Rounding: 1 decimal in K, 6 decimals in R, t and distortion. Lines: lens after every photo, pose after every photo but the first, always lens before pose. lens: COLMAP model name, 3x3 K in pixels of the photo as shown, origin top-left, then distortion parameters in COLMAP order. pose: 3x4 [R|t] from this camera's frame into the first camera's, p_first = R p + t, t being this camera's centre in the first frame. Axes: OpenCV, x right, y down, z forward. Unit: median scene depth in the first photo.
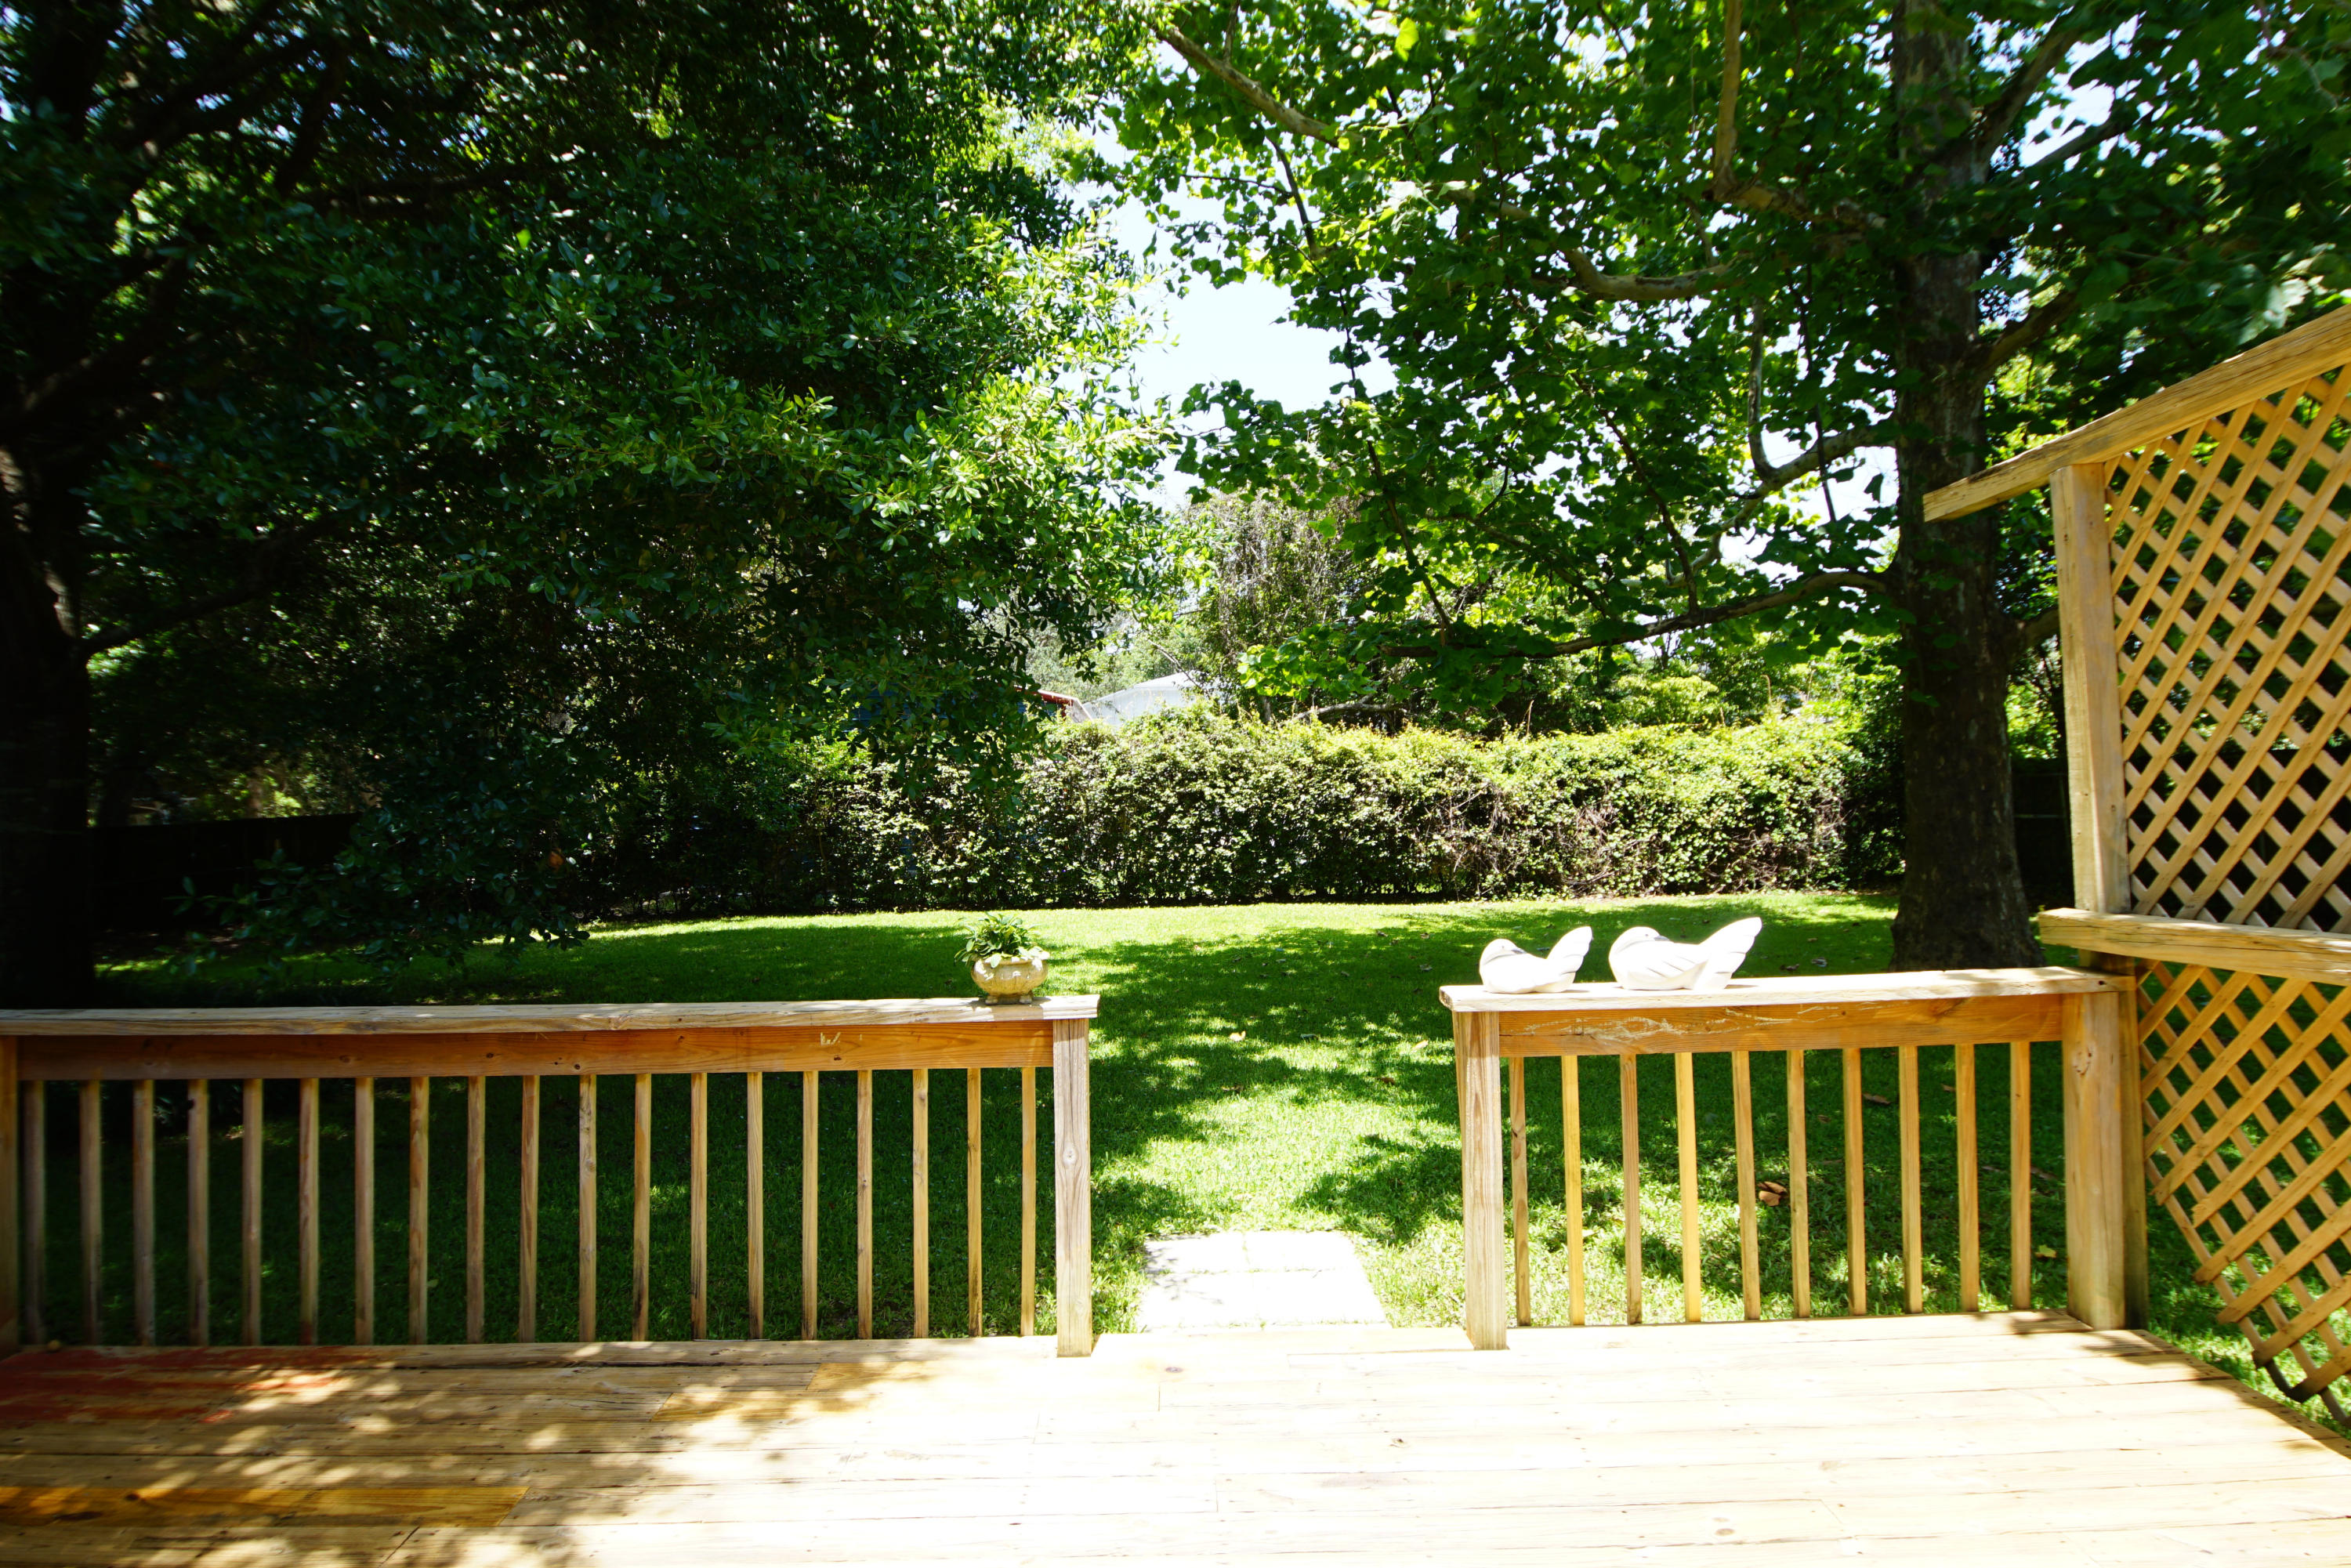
lens RADIAL K [[1254.2, 0, 1151.9], [0, 1254.2, 766.2], [0, 0, 1]] dist [0.016612, -0.000673]
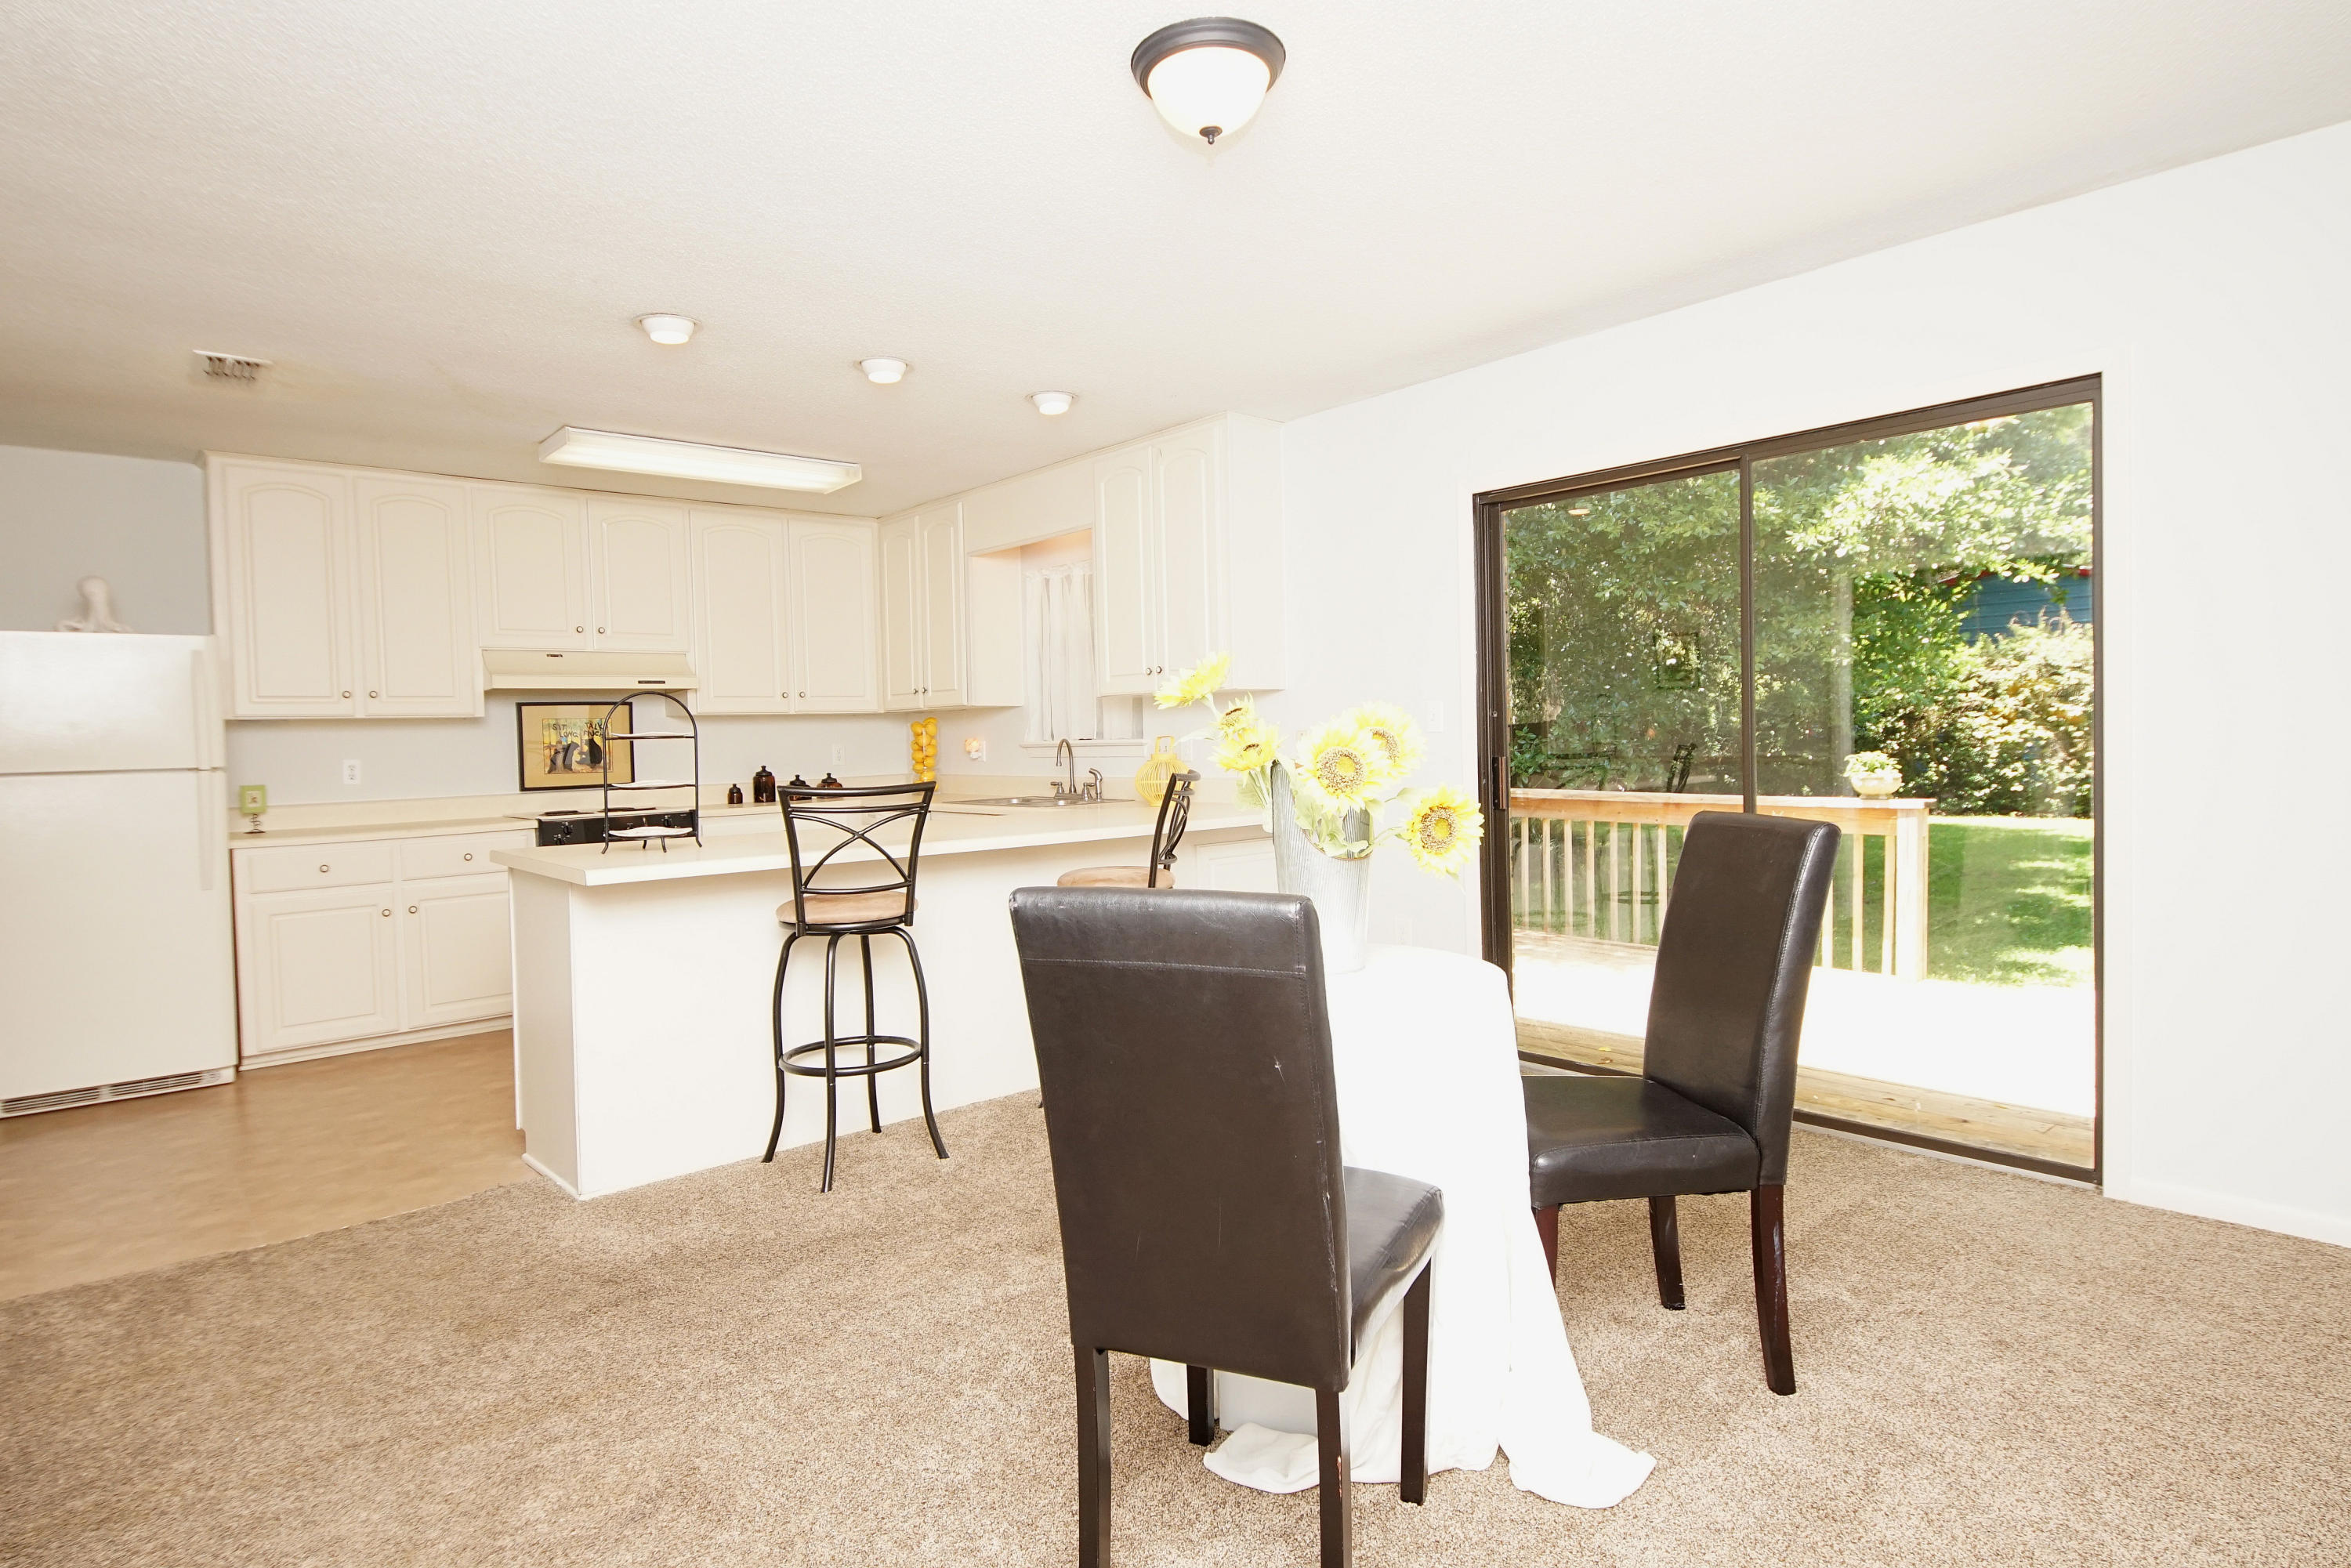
lens RADIAL K [[1254.2, 0, 1151.9], [0, 1254.2, 766.2], [0, 0, 1]] dist [0.016612, -0.000673]
pose [[0.657694, 0.017892, -0.753072, 0.105669], [0.030877, 0.998237, 0.050683, 0.001576], [0.752652, -0.056586, 0.655983, -0.187441]]
